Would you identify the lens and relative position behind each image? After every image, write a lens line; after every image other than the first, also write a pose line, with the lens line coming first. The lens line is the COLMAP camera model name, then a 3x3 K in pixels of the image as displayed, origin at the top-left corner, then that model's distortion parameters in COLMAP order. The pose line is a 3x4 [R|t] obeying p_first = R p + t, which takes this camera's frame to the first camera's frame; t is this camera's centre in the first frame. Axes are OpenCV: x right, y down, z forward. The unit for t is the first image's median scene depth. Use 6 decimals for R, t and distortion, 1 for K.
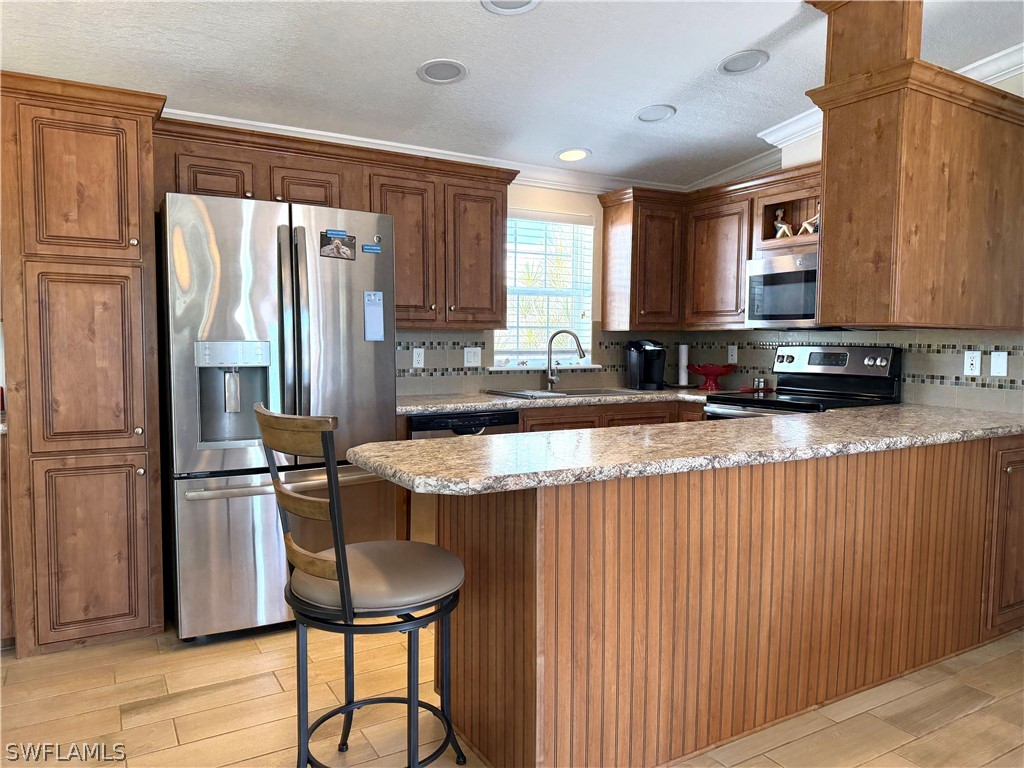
lens RADIAL K [[711.7, 0, 513.0], [0, 711.7, 393.4], [0, 0, 1]] dist [0.075175, -0.091560]
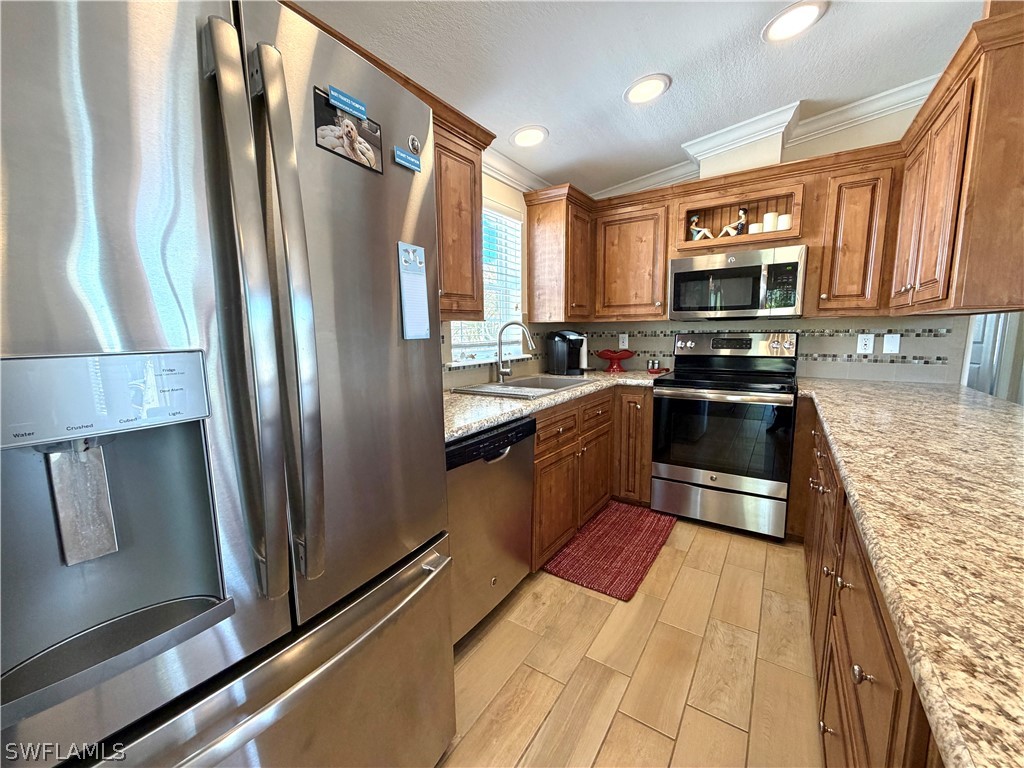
lens RADIAL K [[406.7, 0, 510.5], [0, 406.7, 383.9], [0, 0, 1]] dist [0.009757, -0.000299]
pose [[0.896941, -0.074908, 0.435759, -0.249605], [0.051516, 0.996537, 0.065269, -0.052166], [-0.439139, -0.036094, 0.897694, 0.641341]]
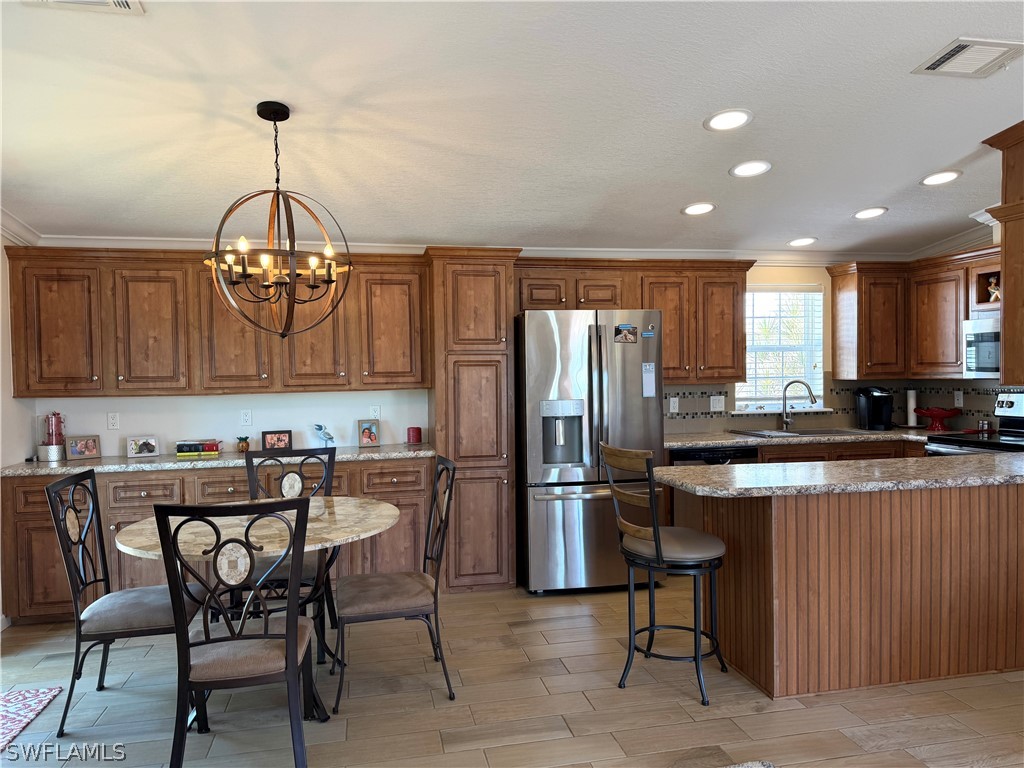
lens RADIAL K [[711.7, 0, 511.8], [0, 711.7, 389.5], [0, 0, 1]] dist [0.075175, -0.091560]
pose [[0.949192, -0.012064, -0.314467, -0.005483], [-0.003161, 0.998849, -0.047860, -0.017507], [0.314682, 0.046422, 0.948061, -0.419218]]
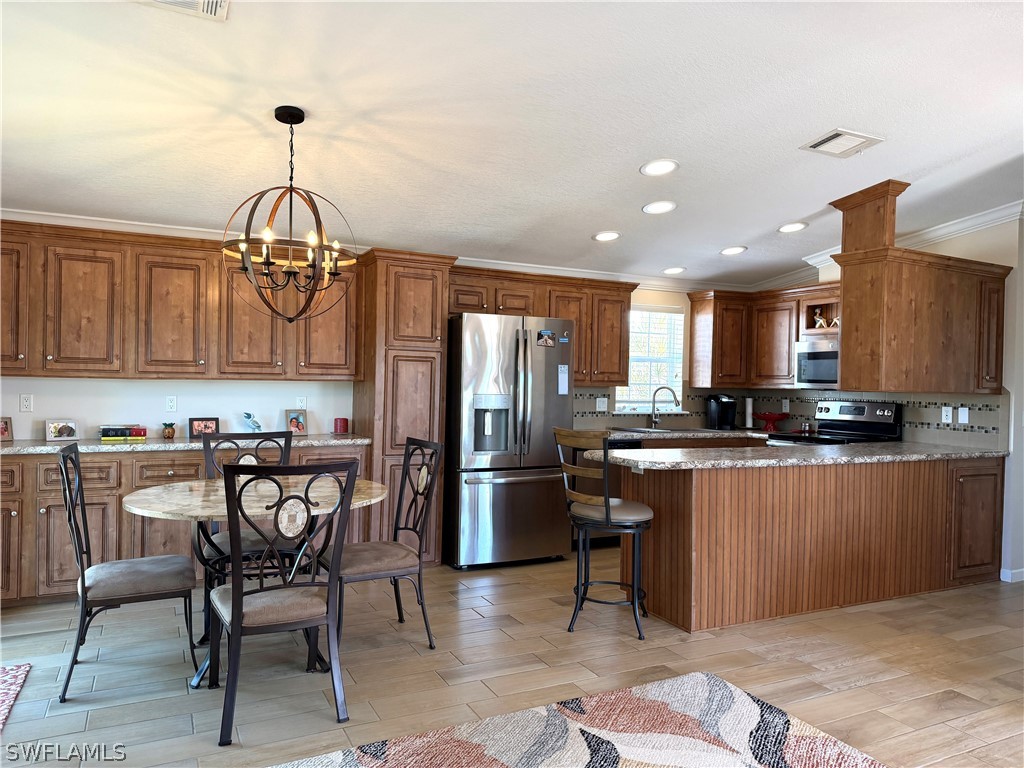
lens RADIAL K [[711.7, 0, 505.9], [0, 711.7, 389.9], [0, 0, 1]] dist [0.075175, -0.091560]
pose [[0.997575, 0.014486, -0.068083, -0.198821], [-0.019079, 0.997550, -0.067311, 0.027246], [0.066941, 0.068446, 0.995406, -0.606240]]
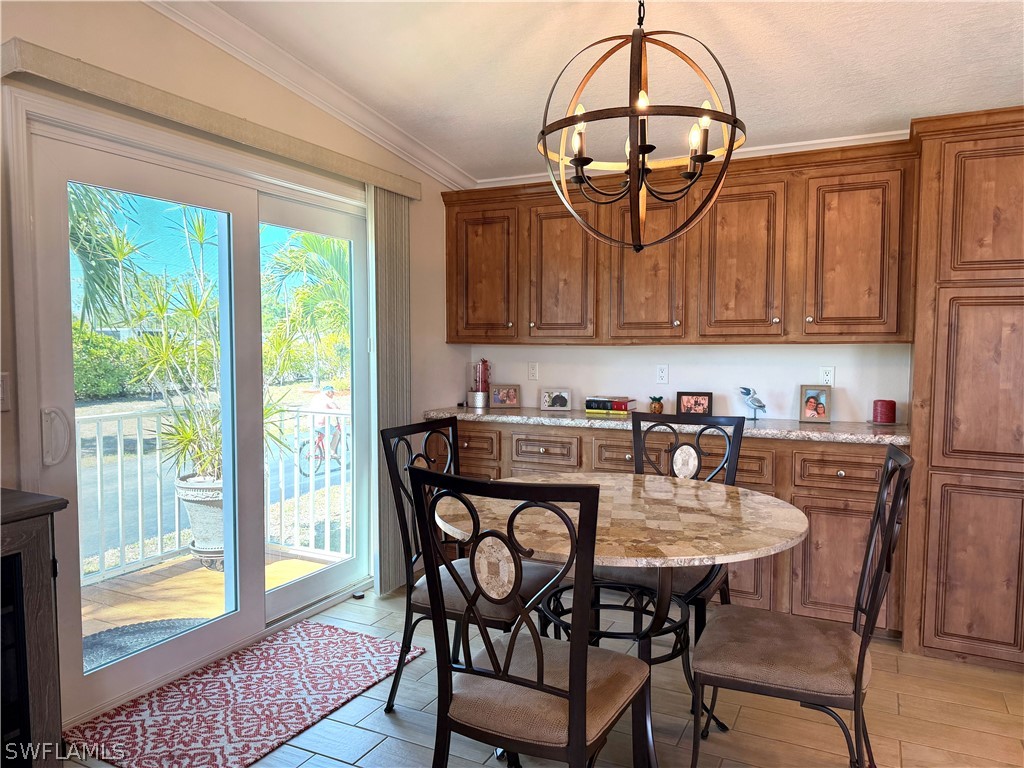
lens RADIAL K [[711.7, 0, 518.3], [0, 711.7, 383.1], [0, 0, 1]] dist [0.075175, -0.091560]
pose [[0.546644, 0.041463, -0.836338, -0.087740], [-0.064599, 0.997885, 0.007249, -0.006931], [0.834870, 0.050063, 0.548166, -0.084910]]
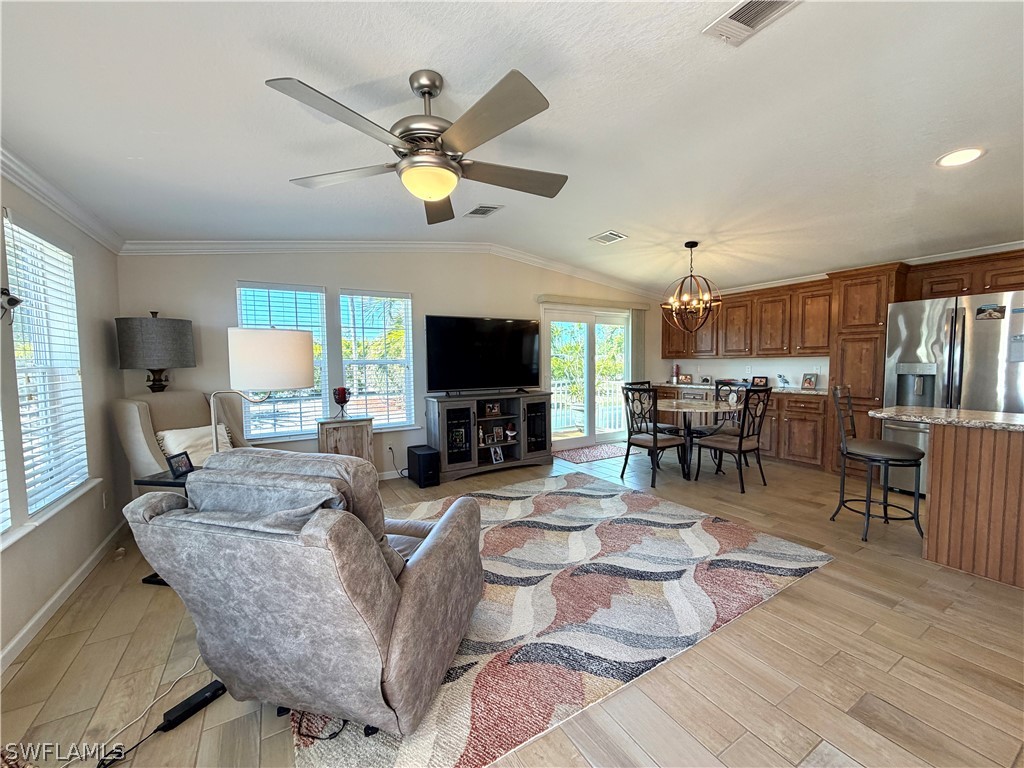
lens RADIAL K [[406.7, 0, 510.8], [0, 406.7, 385.4], [0, 0, 1]] dist [0.009757, -0.000299]
pose [[0.005552, 0.053966, -0.998527, 0.752760], [-0.065862, 0.996394, 0.053485, 0.010584], [0.997813, 0.065469, 0.009086, -0.237390]]
